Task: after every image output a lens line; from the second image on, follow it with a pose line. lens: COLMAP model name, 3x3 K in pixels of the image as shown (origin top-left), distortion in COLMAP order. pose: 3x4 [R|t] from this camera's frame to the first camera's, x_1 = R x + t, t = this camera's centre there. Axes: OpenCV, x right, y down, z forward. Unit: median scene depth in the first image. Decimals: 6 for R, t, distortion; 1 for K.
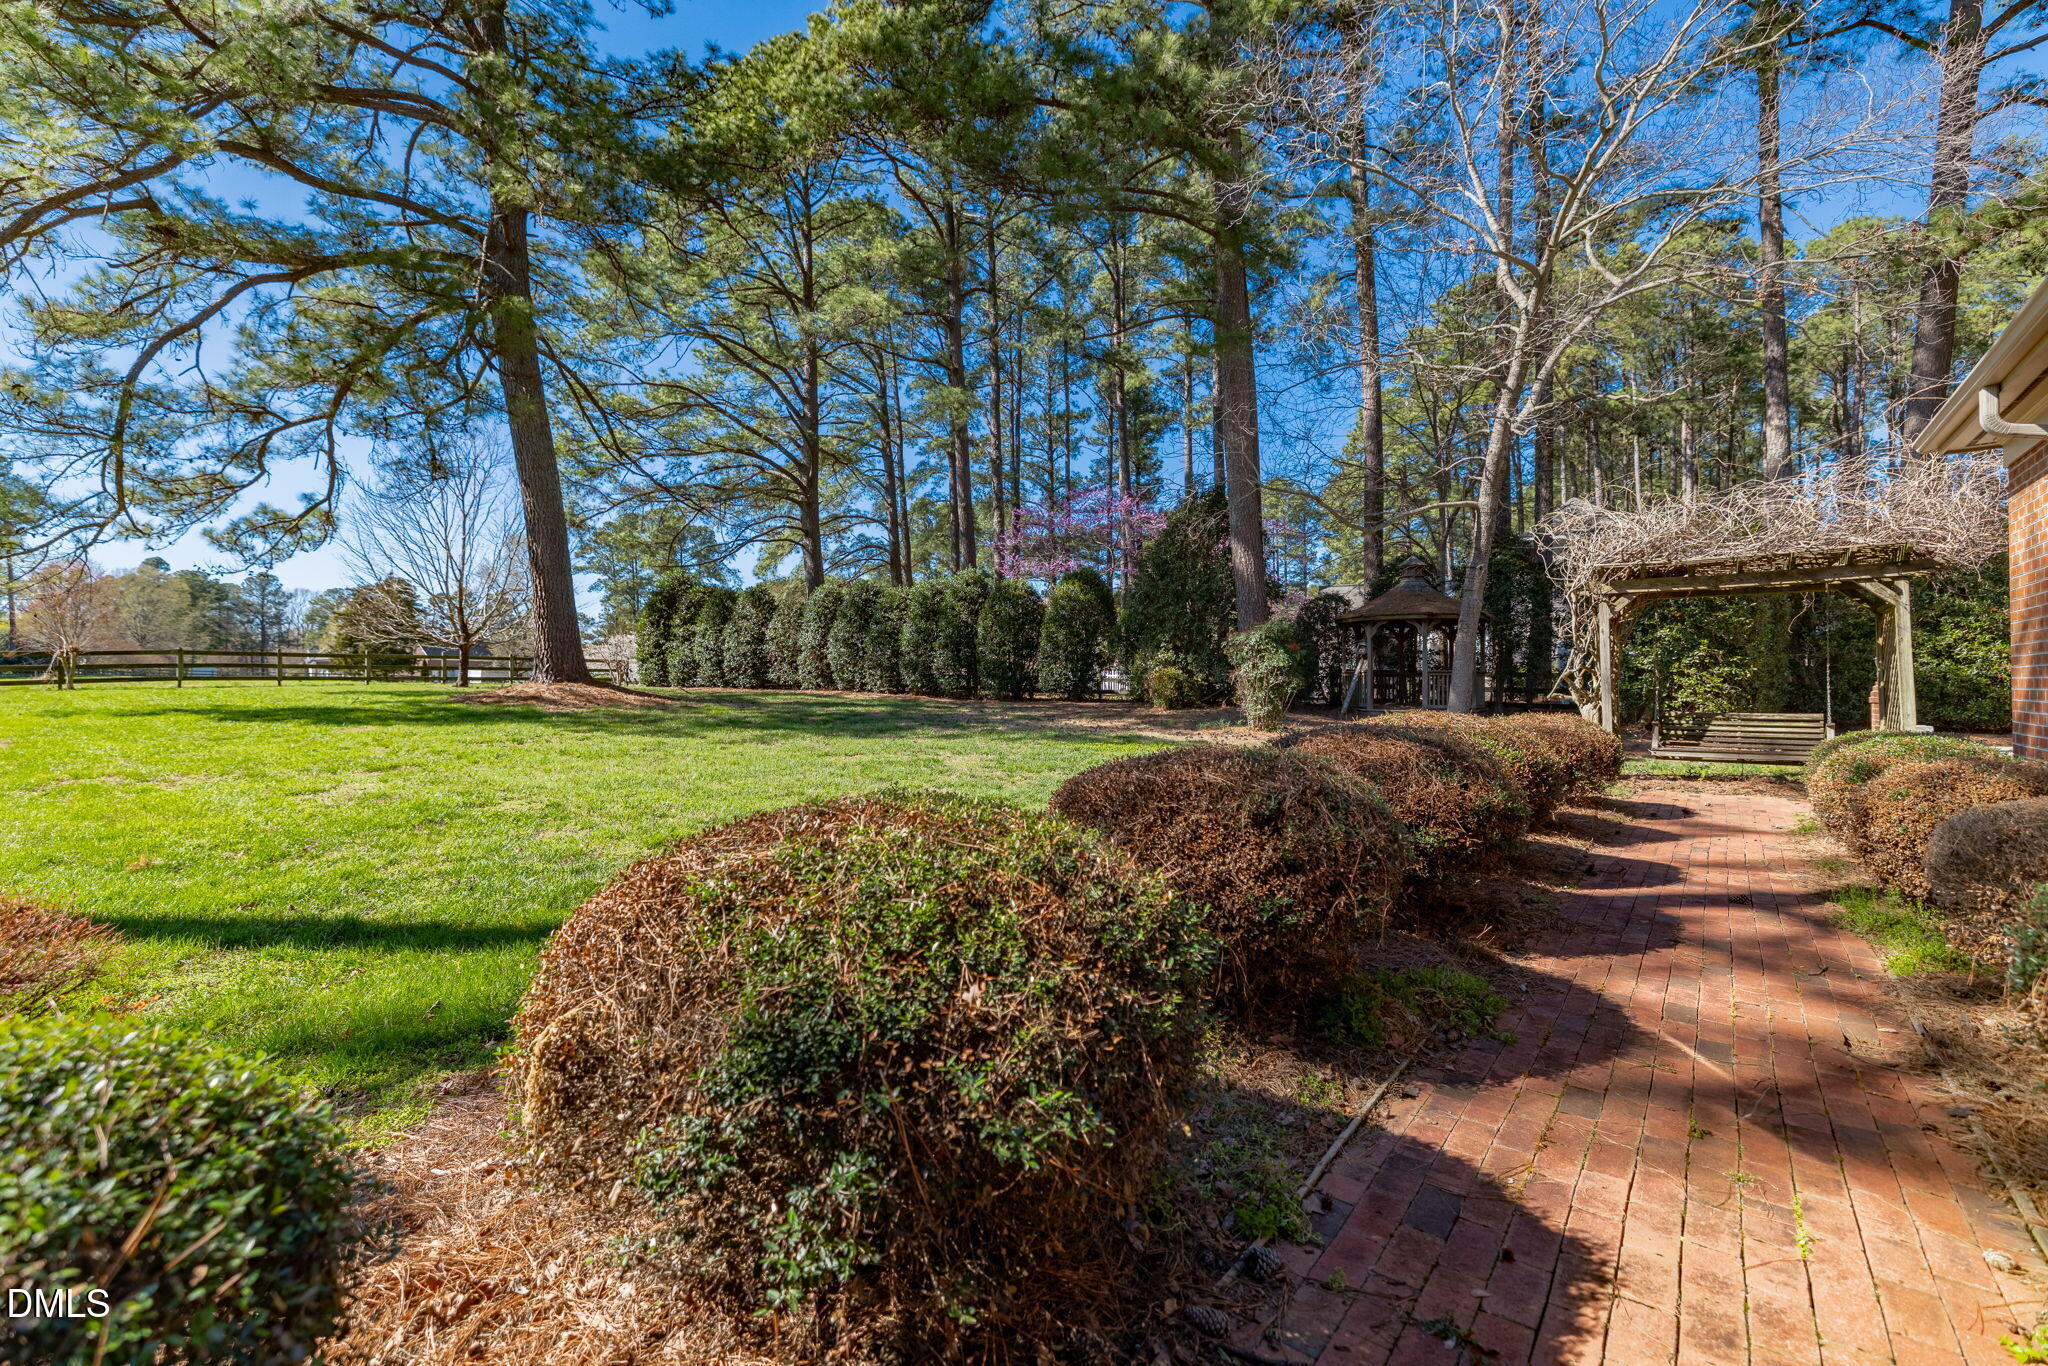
lens RADIAL K [[889.7, 0, 991.6], [0, 889.7, 676.7], [0, 0, 1]] dist [0.001016, -0.000184]
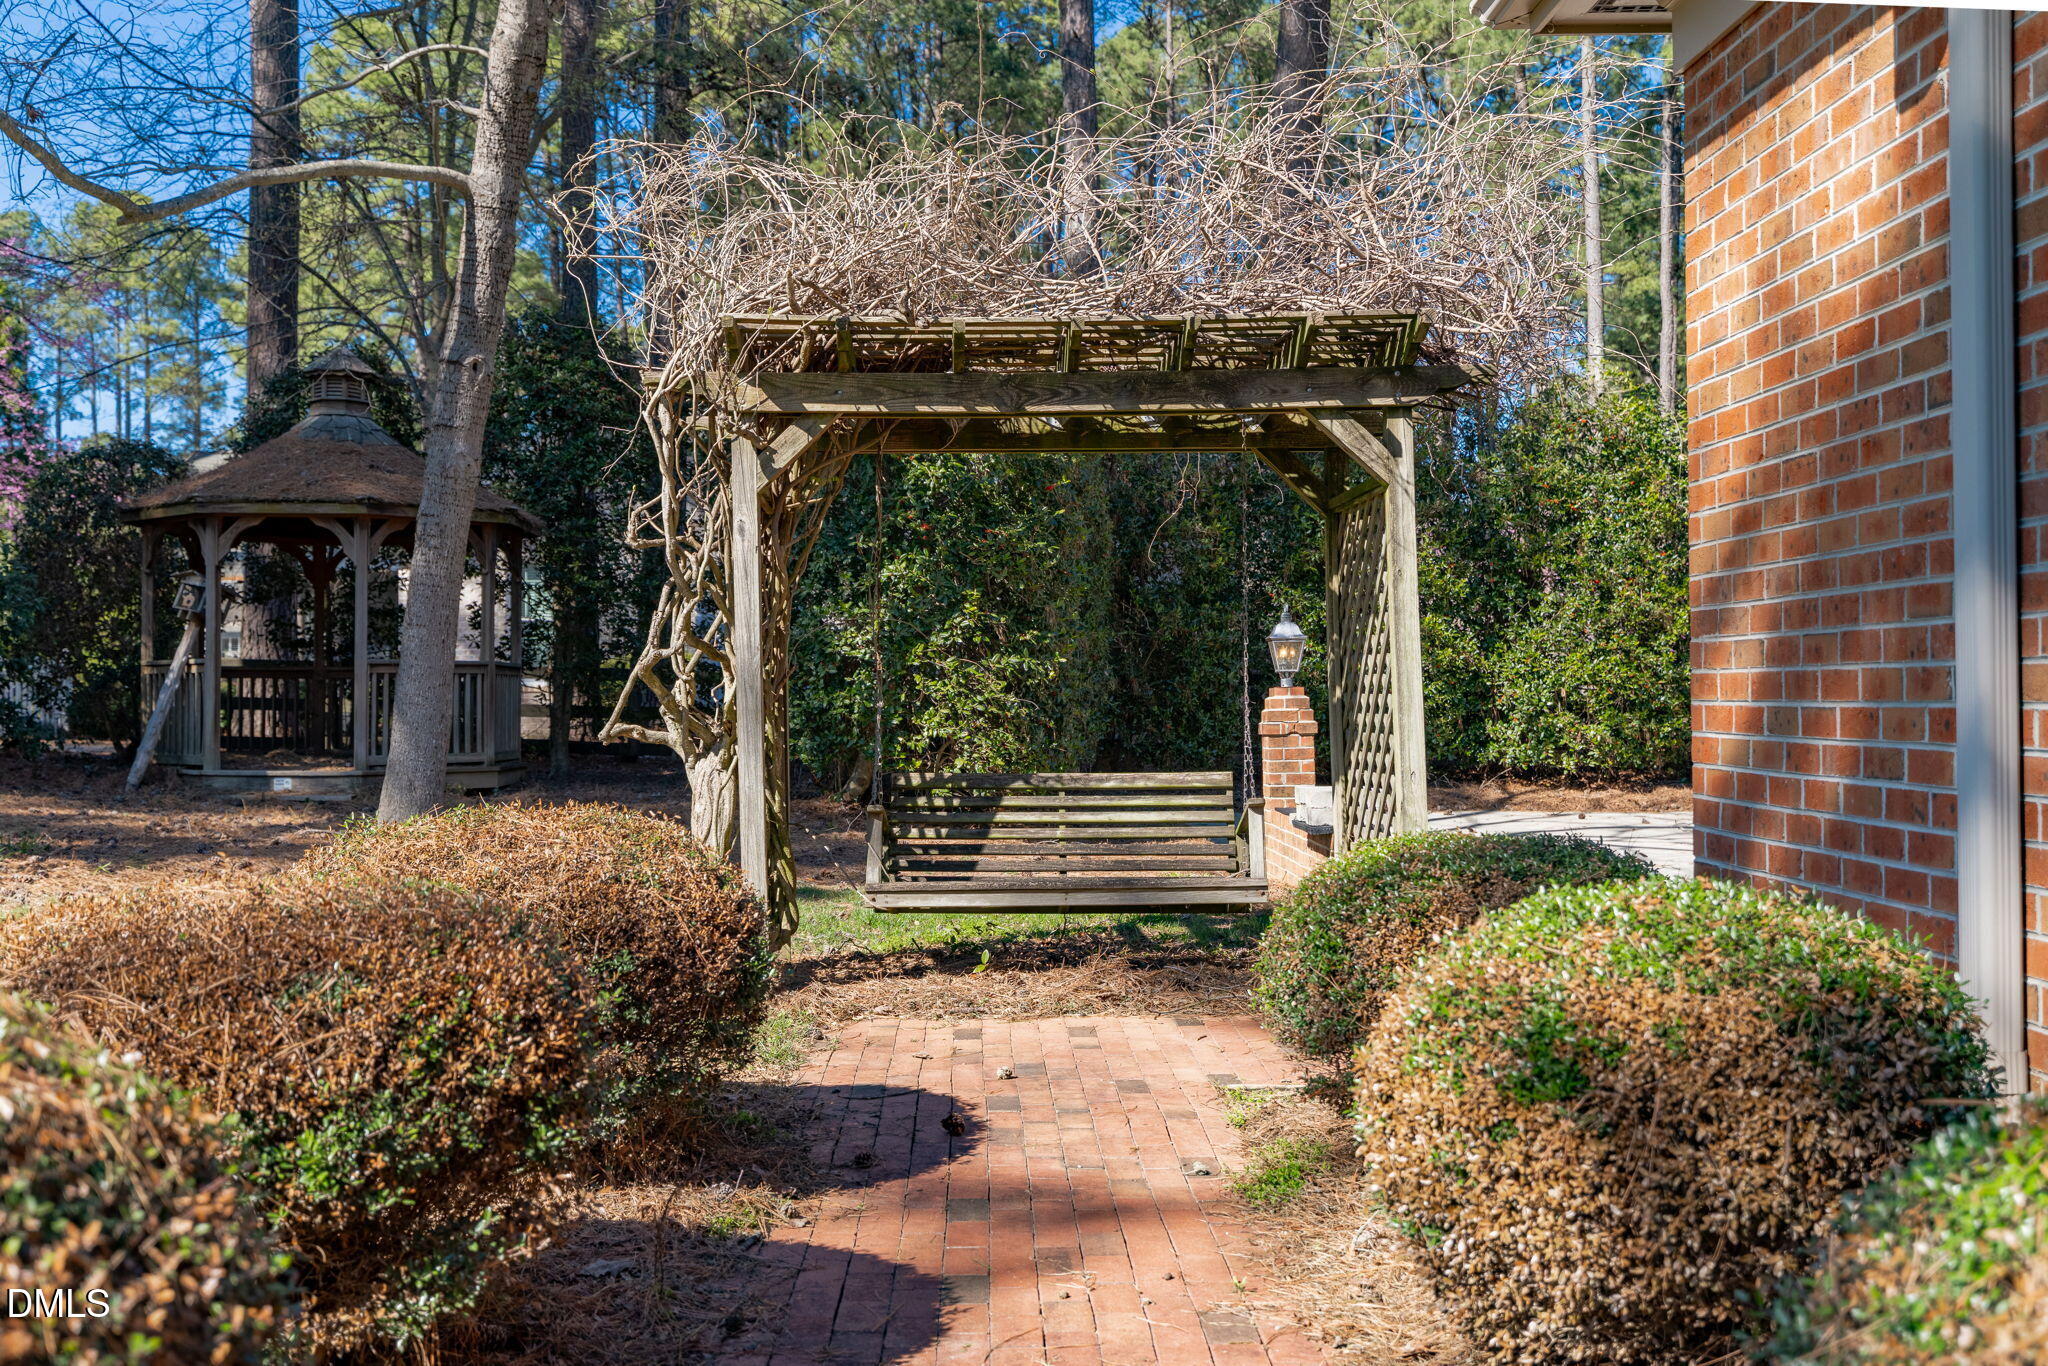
lens RADIAL K [[889.7, 0, 1020.5], [0, 889.7, 688.2], [0, 0, 1]] dist [0.001016, -0.000184]
pose [[0.706994, 0.005432, 0.707198, 0.523875], [-0.002173, 0.999982, -0.005508, 0.007424], [-0.707216, 0.002358, 0.706994, 0.692631]]
